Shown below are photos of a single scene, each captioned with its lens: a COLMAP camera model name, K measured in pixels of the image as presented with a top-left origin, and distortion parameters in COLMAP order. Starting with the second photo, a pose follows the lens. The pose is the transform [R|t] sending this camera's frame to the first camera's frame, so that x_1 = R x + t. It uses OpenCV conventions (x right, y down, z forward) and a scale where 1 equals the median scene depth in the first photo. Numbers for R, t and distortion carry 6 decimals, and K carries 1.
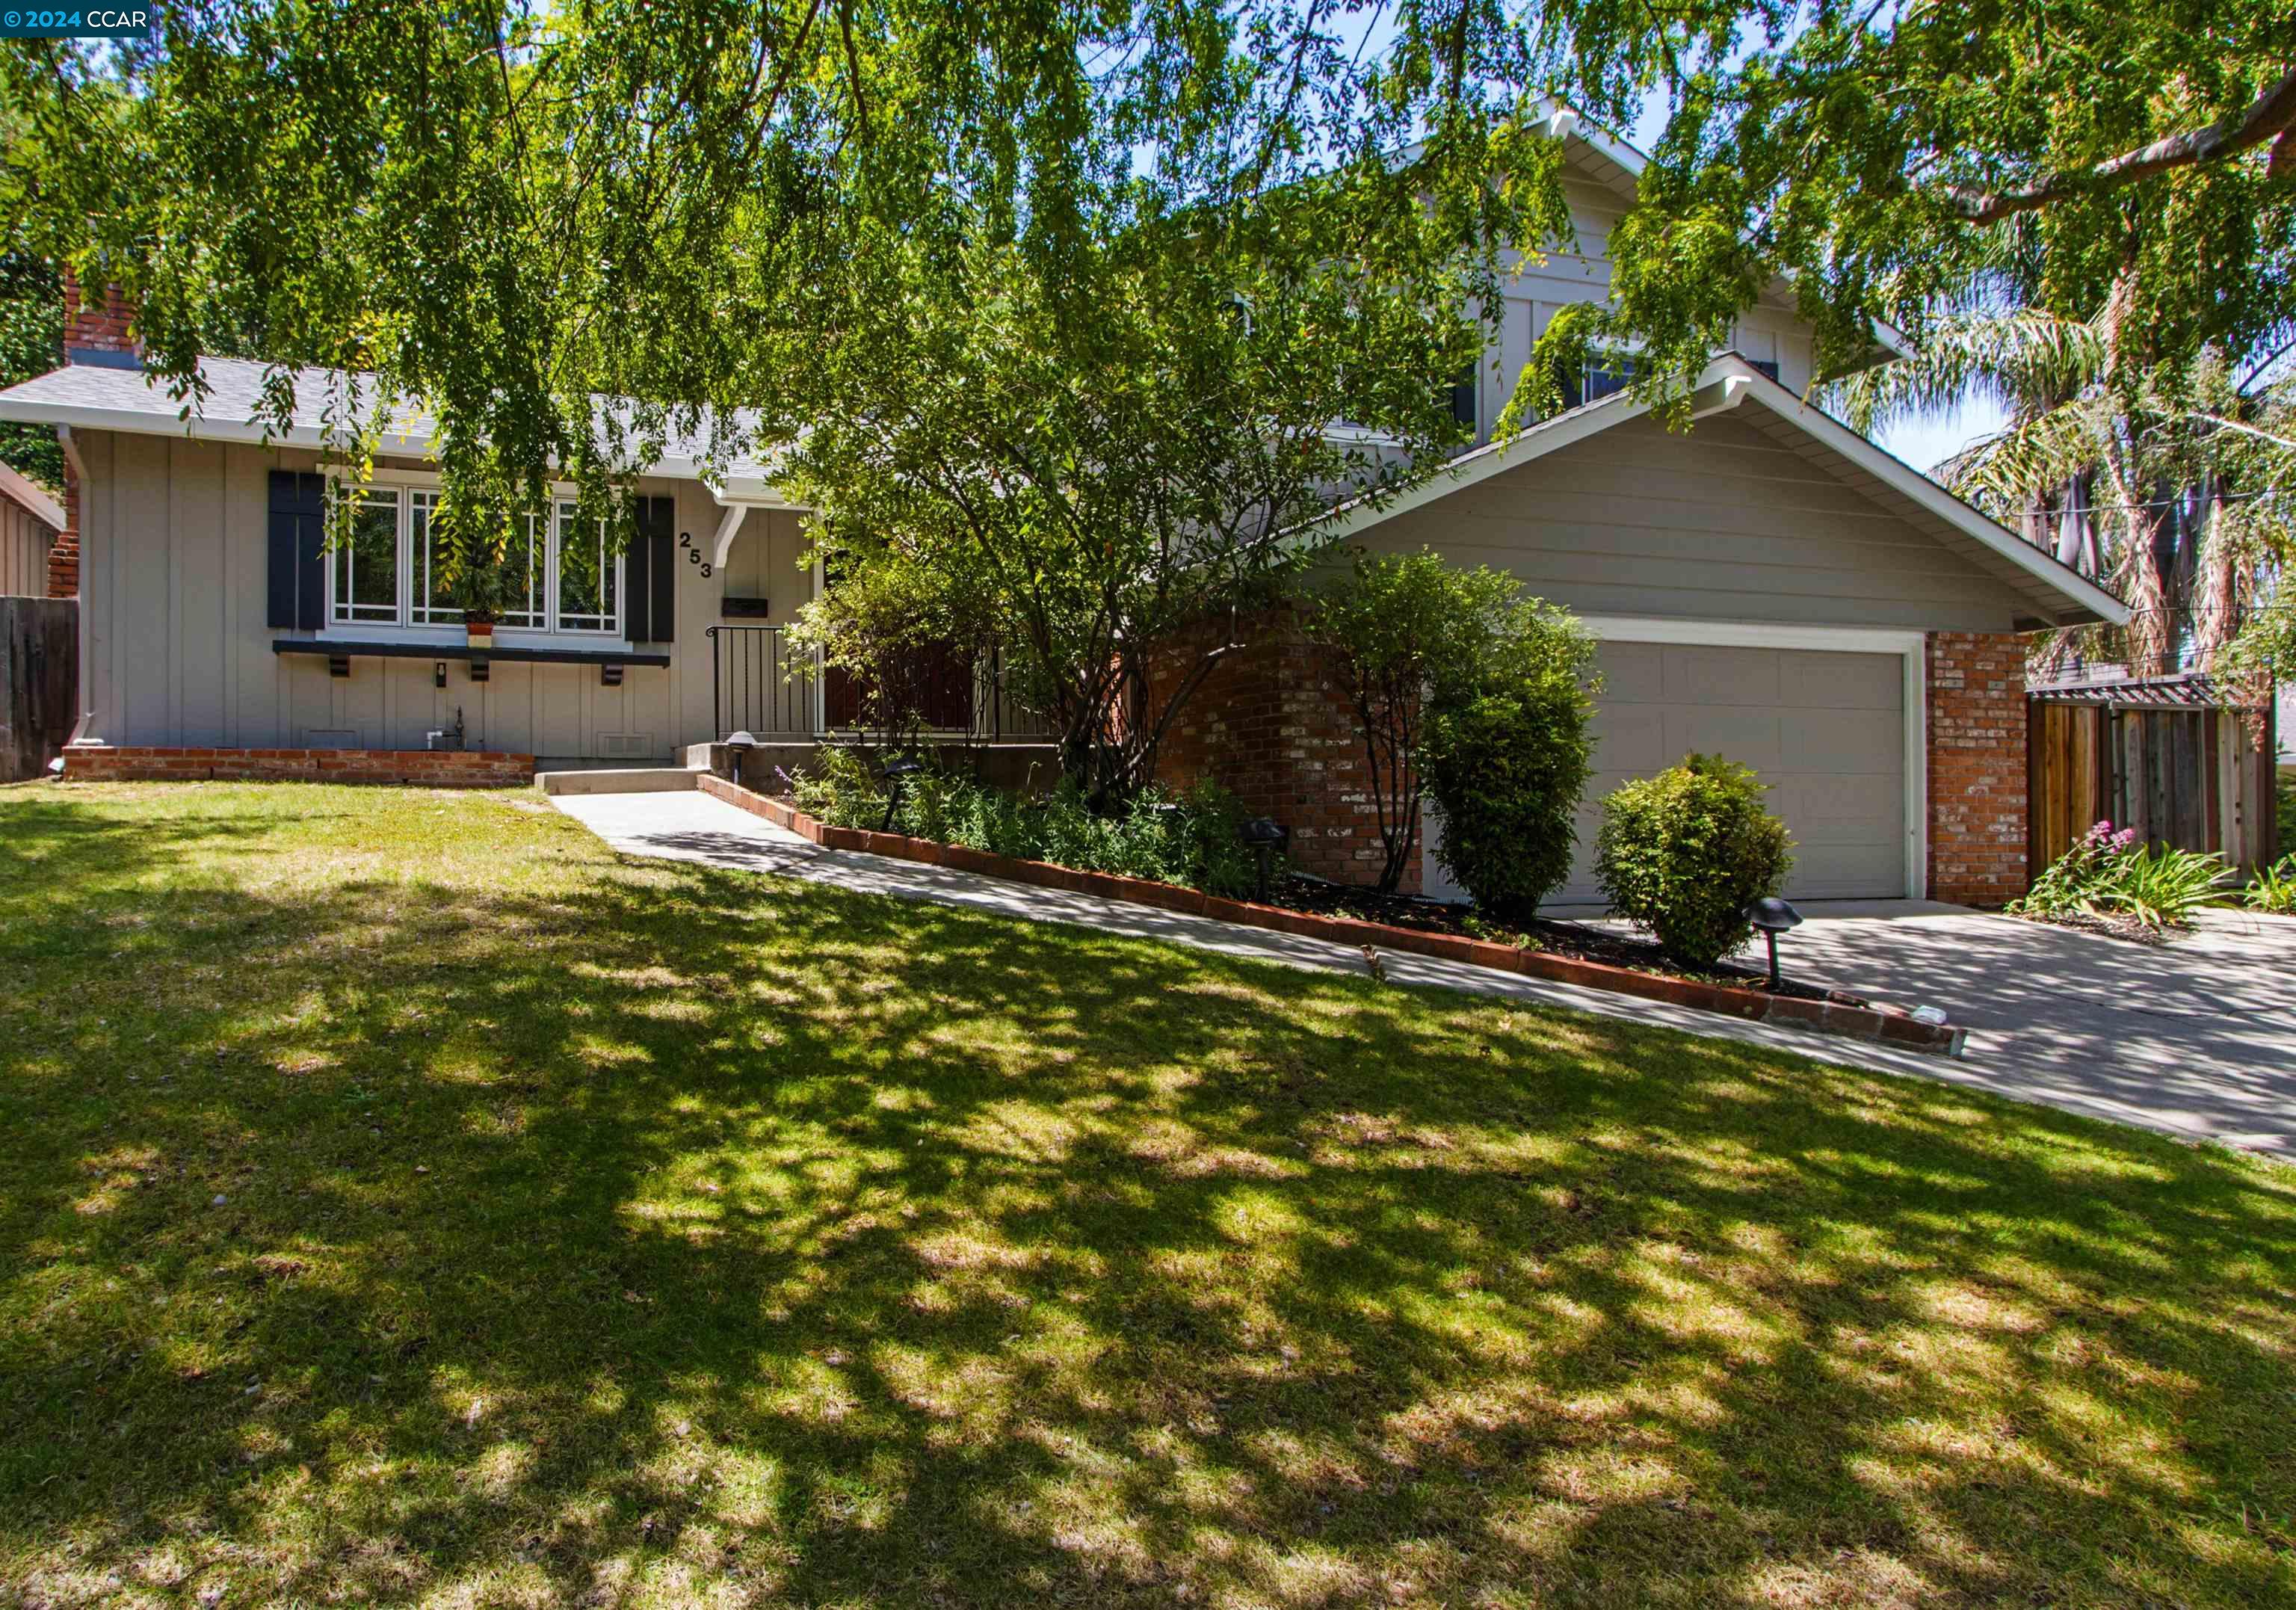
lens RADIAL K [[1210.3, 0, 1142.4], [0, 1210.3, 668.0], [0, 0, 1]] dist [0.004330, 0.001040]
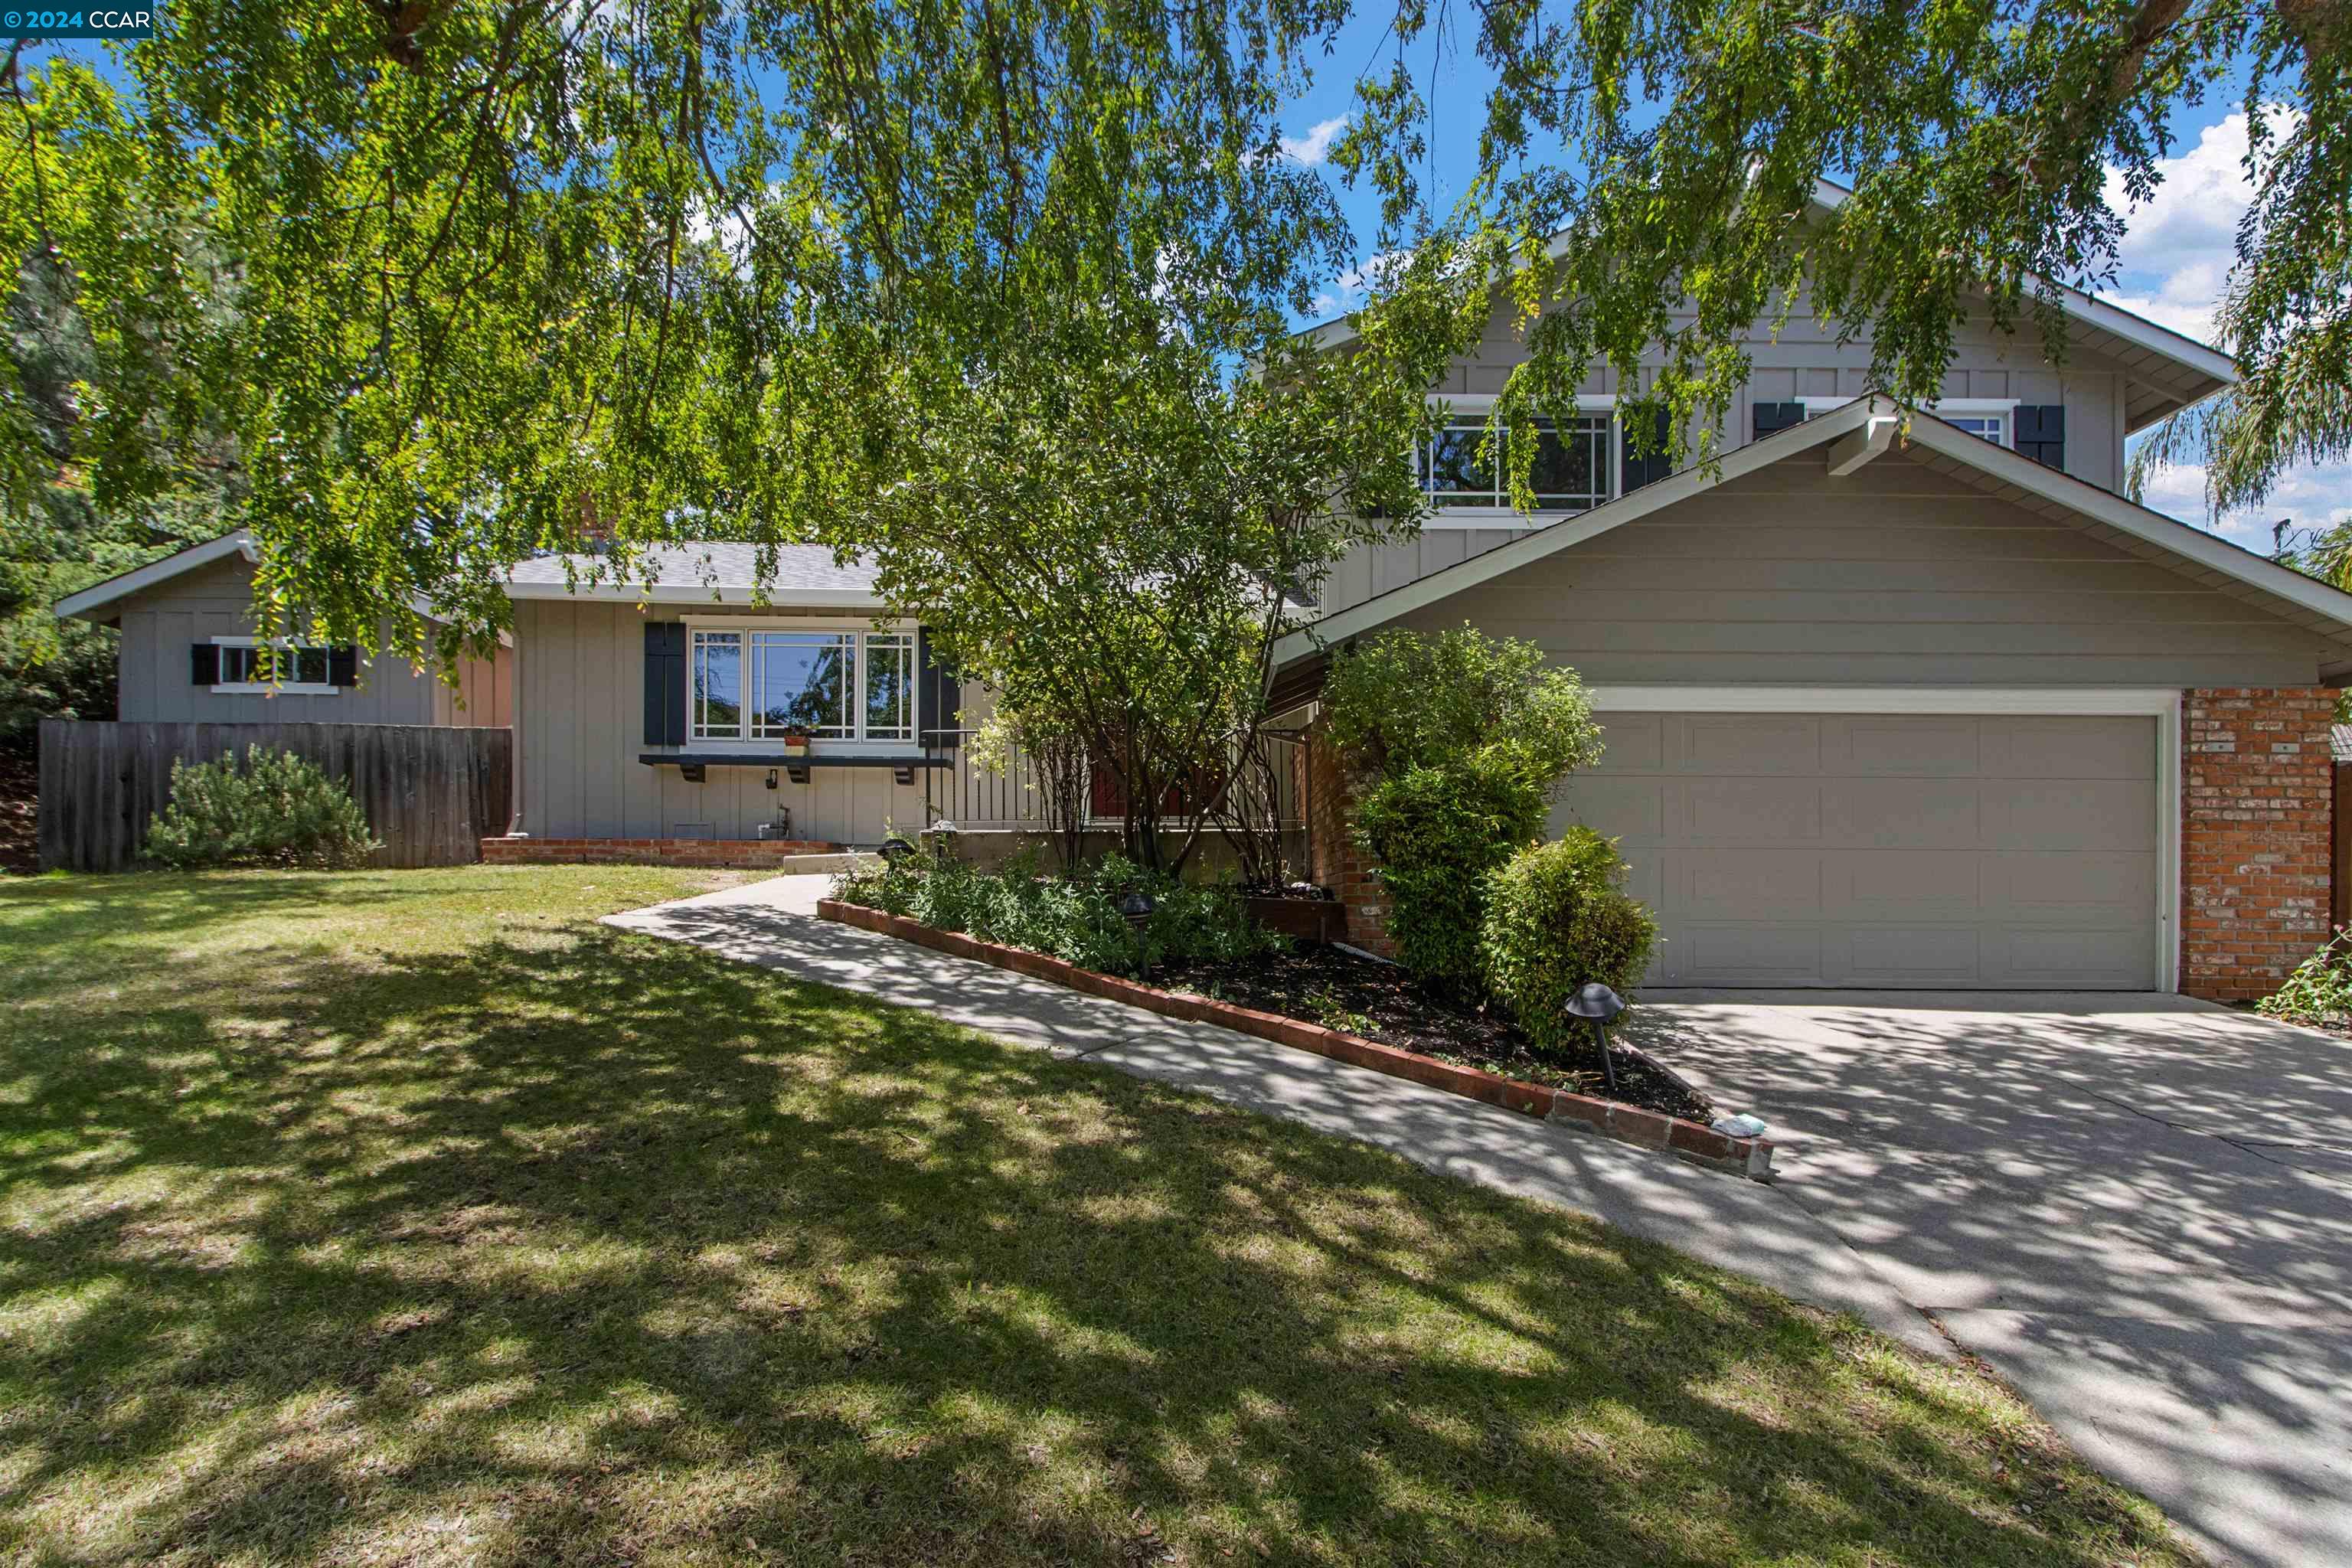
lens RADIAL K [[1077.2, 0, 1182.5], [0, 1077.2, 785.0], [0, 0, 1]] dist [0.005206, 0.000348]
pose [[0.965821, -0.021781, -0.258293, 0.151143], [0.026619, 0.999529, 0.015248, 0.008189], [0.257839, -0.021603, 0.965946, 0.057232]]
